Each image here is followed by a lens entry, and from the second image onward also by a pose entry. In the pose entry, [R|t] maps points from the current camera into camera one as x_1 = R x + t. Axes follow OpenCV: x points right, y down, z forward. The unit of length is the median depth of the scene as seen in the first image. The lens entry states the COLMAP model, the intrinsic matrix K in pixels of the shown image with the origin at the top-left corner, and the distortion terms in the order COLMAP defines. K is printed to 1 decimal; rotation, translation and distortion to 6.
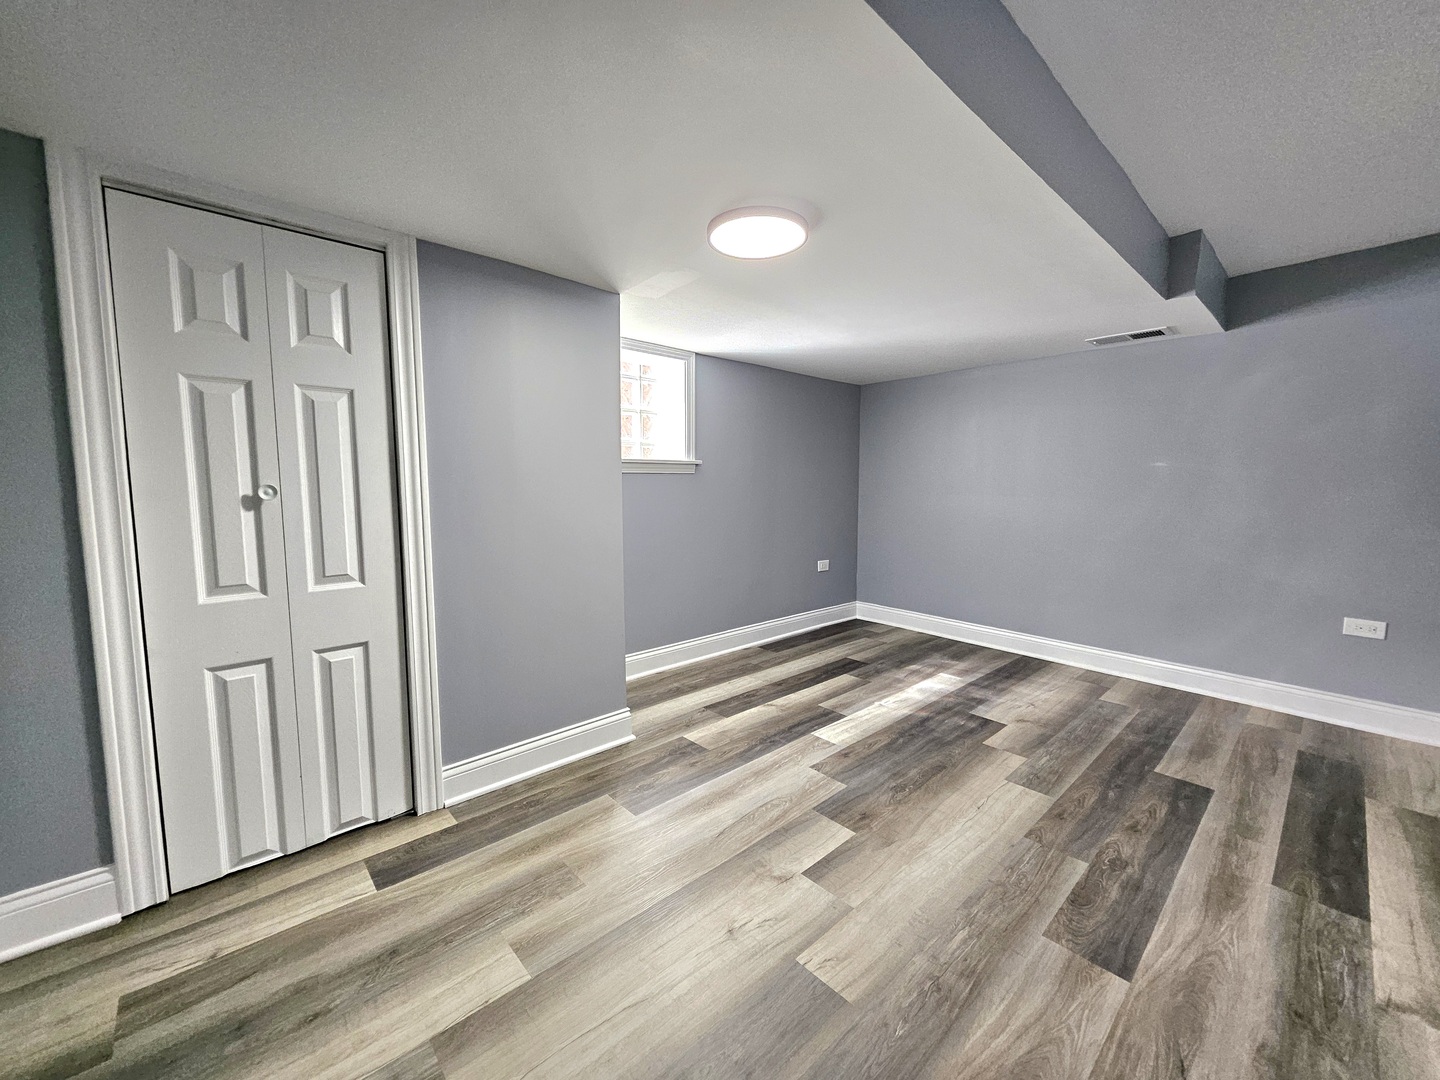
lens RADIAL K [[569.1, 0, 712.0], [0, 569.1, 531.8], [0, 0, 1]] dist [-0.001336, -0.000388]
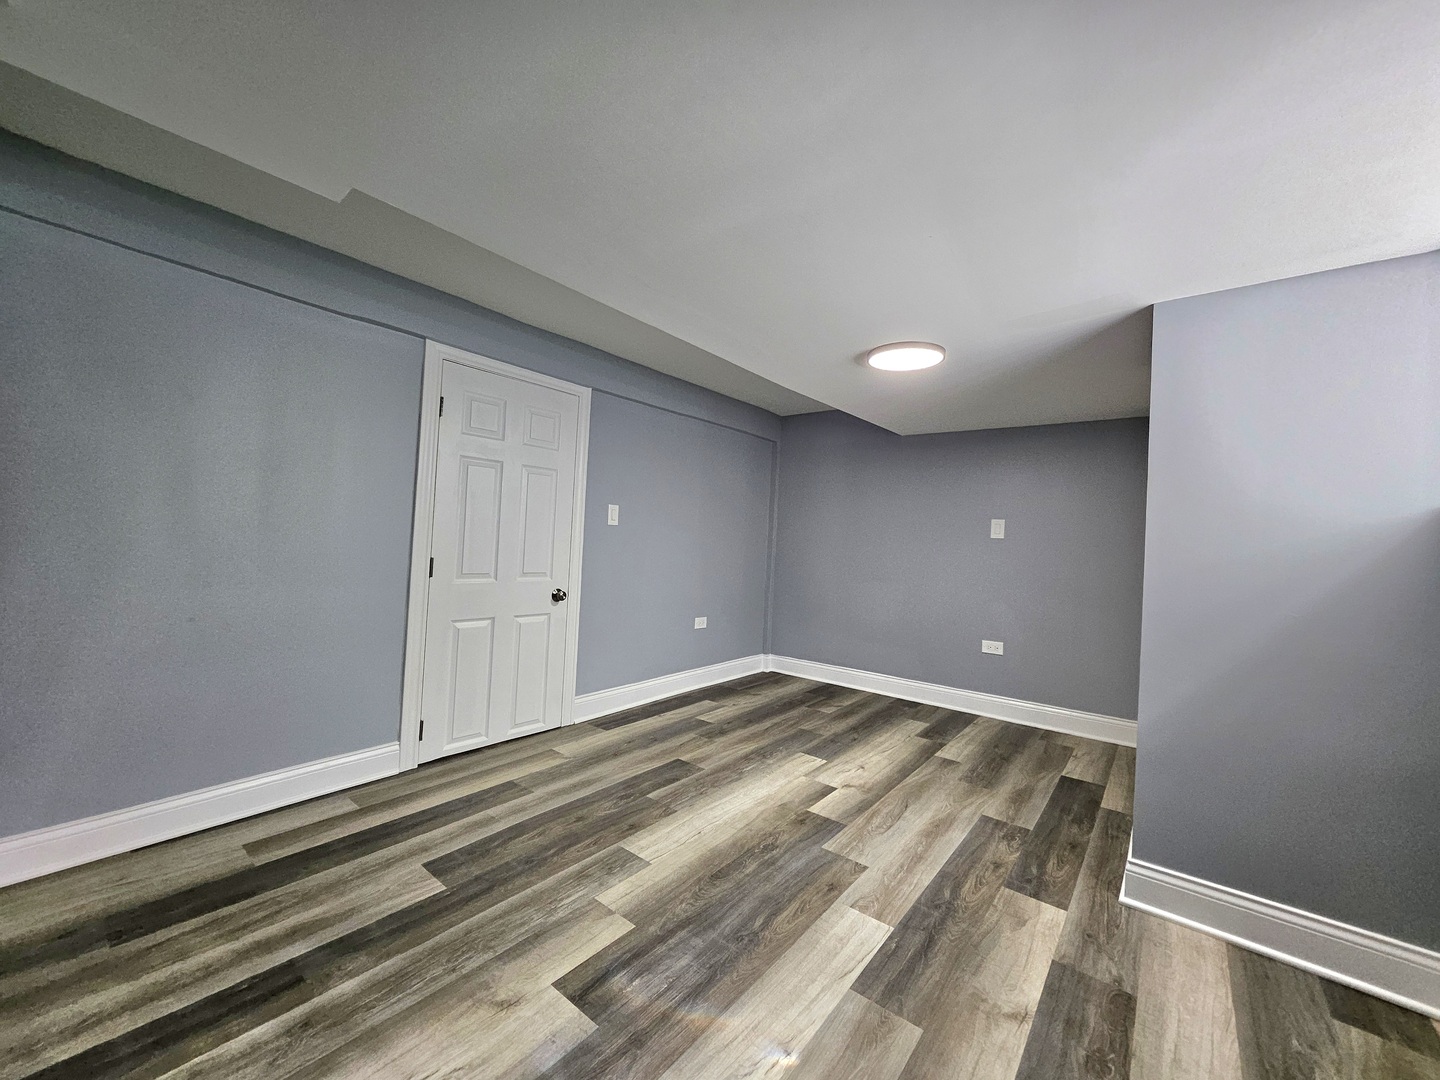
lens RADIAL K [[569.1, 0, 712.0], [0, 569.1, 531.8], [0, 0, 1]] dist [-0.001336, -0.000388]
pose [[-0.987687, -0.042765, -0.150486, 0.582871], [-0.054426, 0.995754, 0.074244, -0.146499], [0.146672, 0.081520, -0.985820, 1.860248]]
